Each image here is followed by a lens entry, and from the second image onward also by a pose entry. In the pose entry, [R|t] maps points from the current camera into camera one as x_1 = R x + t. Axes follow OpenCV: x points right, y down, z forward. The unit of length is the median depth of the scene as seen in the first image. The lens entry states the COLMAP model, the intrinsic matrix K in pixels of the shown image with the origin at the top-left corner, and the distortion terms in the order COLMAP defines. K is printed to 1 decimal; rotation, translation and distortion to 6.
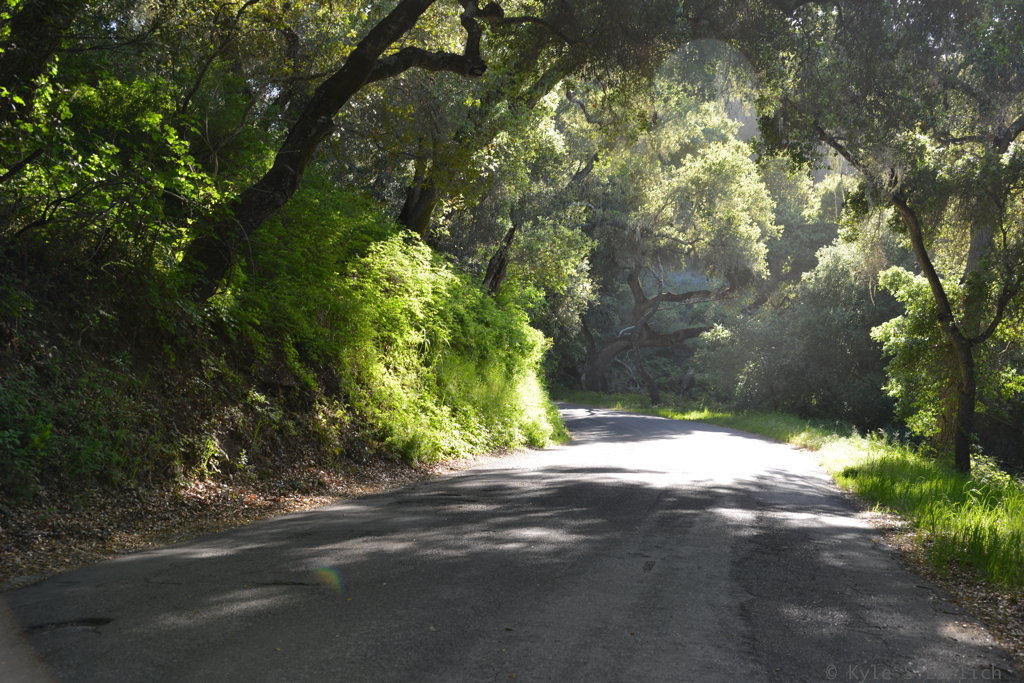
lens RADIAL K [[1519.9, 0, 479.2], [0, 1519.9, 351.9], [0, 0, 1]] dist [-0.022068, 0.000000]
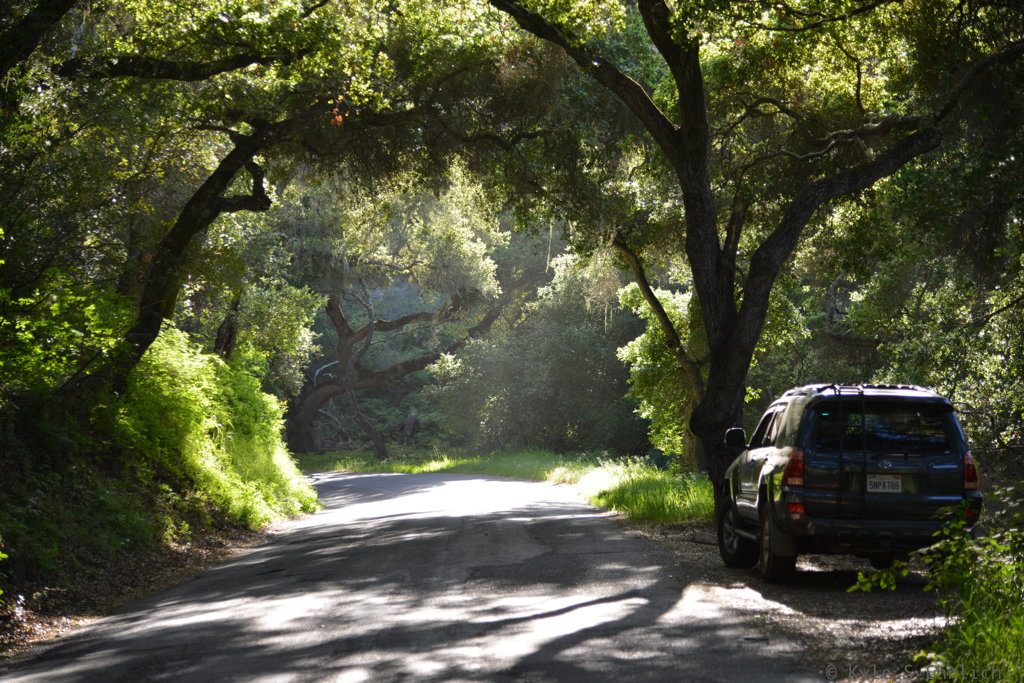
lens RADIAL K [[2358.0, 0, 522.4], [0, 2358.0, 335.3], [0, 0, 1]] dist [0.016416, 0.000000]
pose [[0.973121, -0.117187, 0.198251, -0.068324], [0.121472, 0.992549, -0.009551, -0.013212], [-0.195655, 0.033376, 0.980105, -0.327872]]
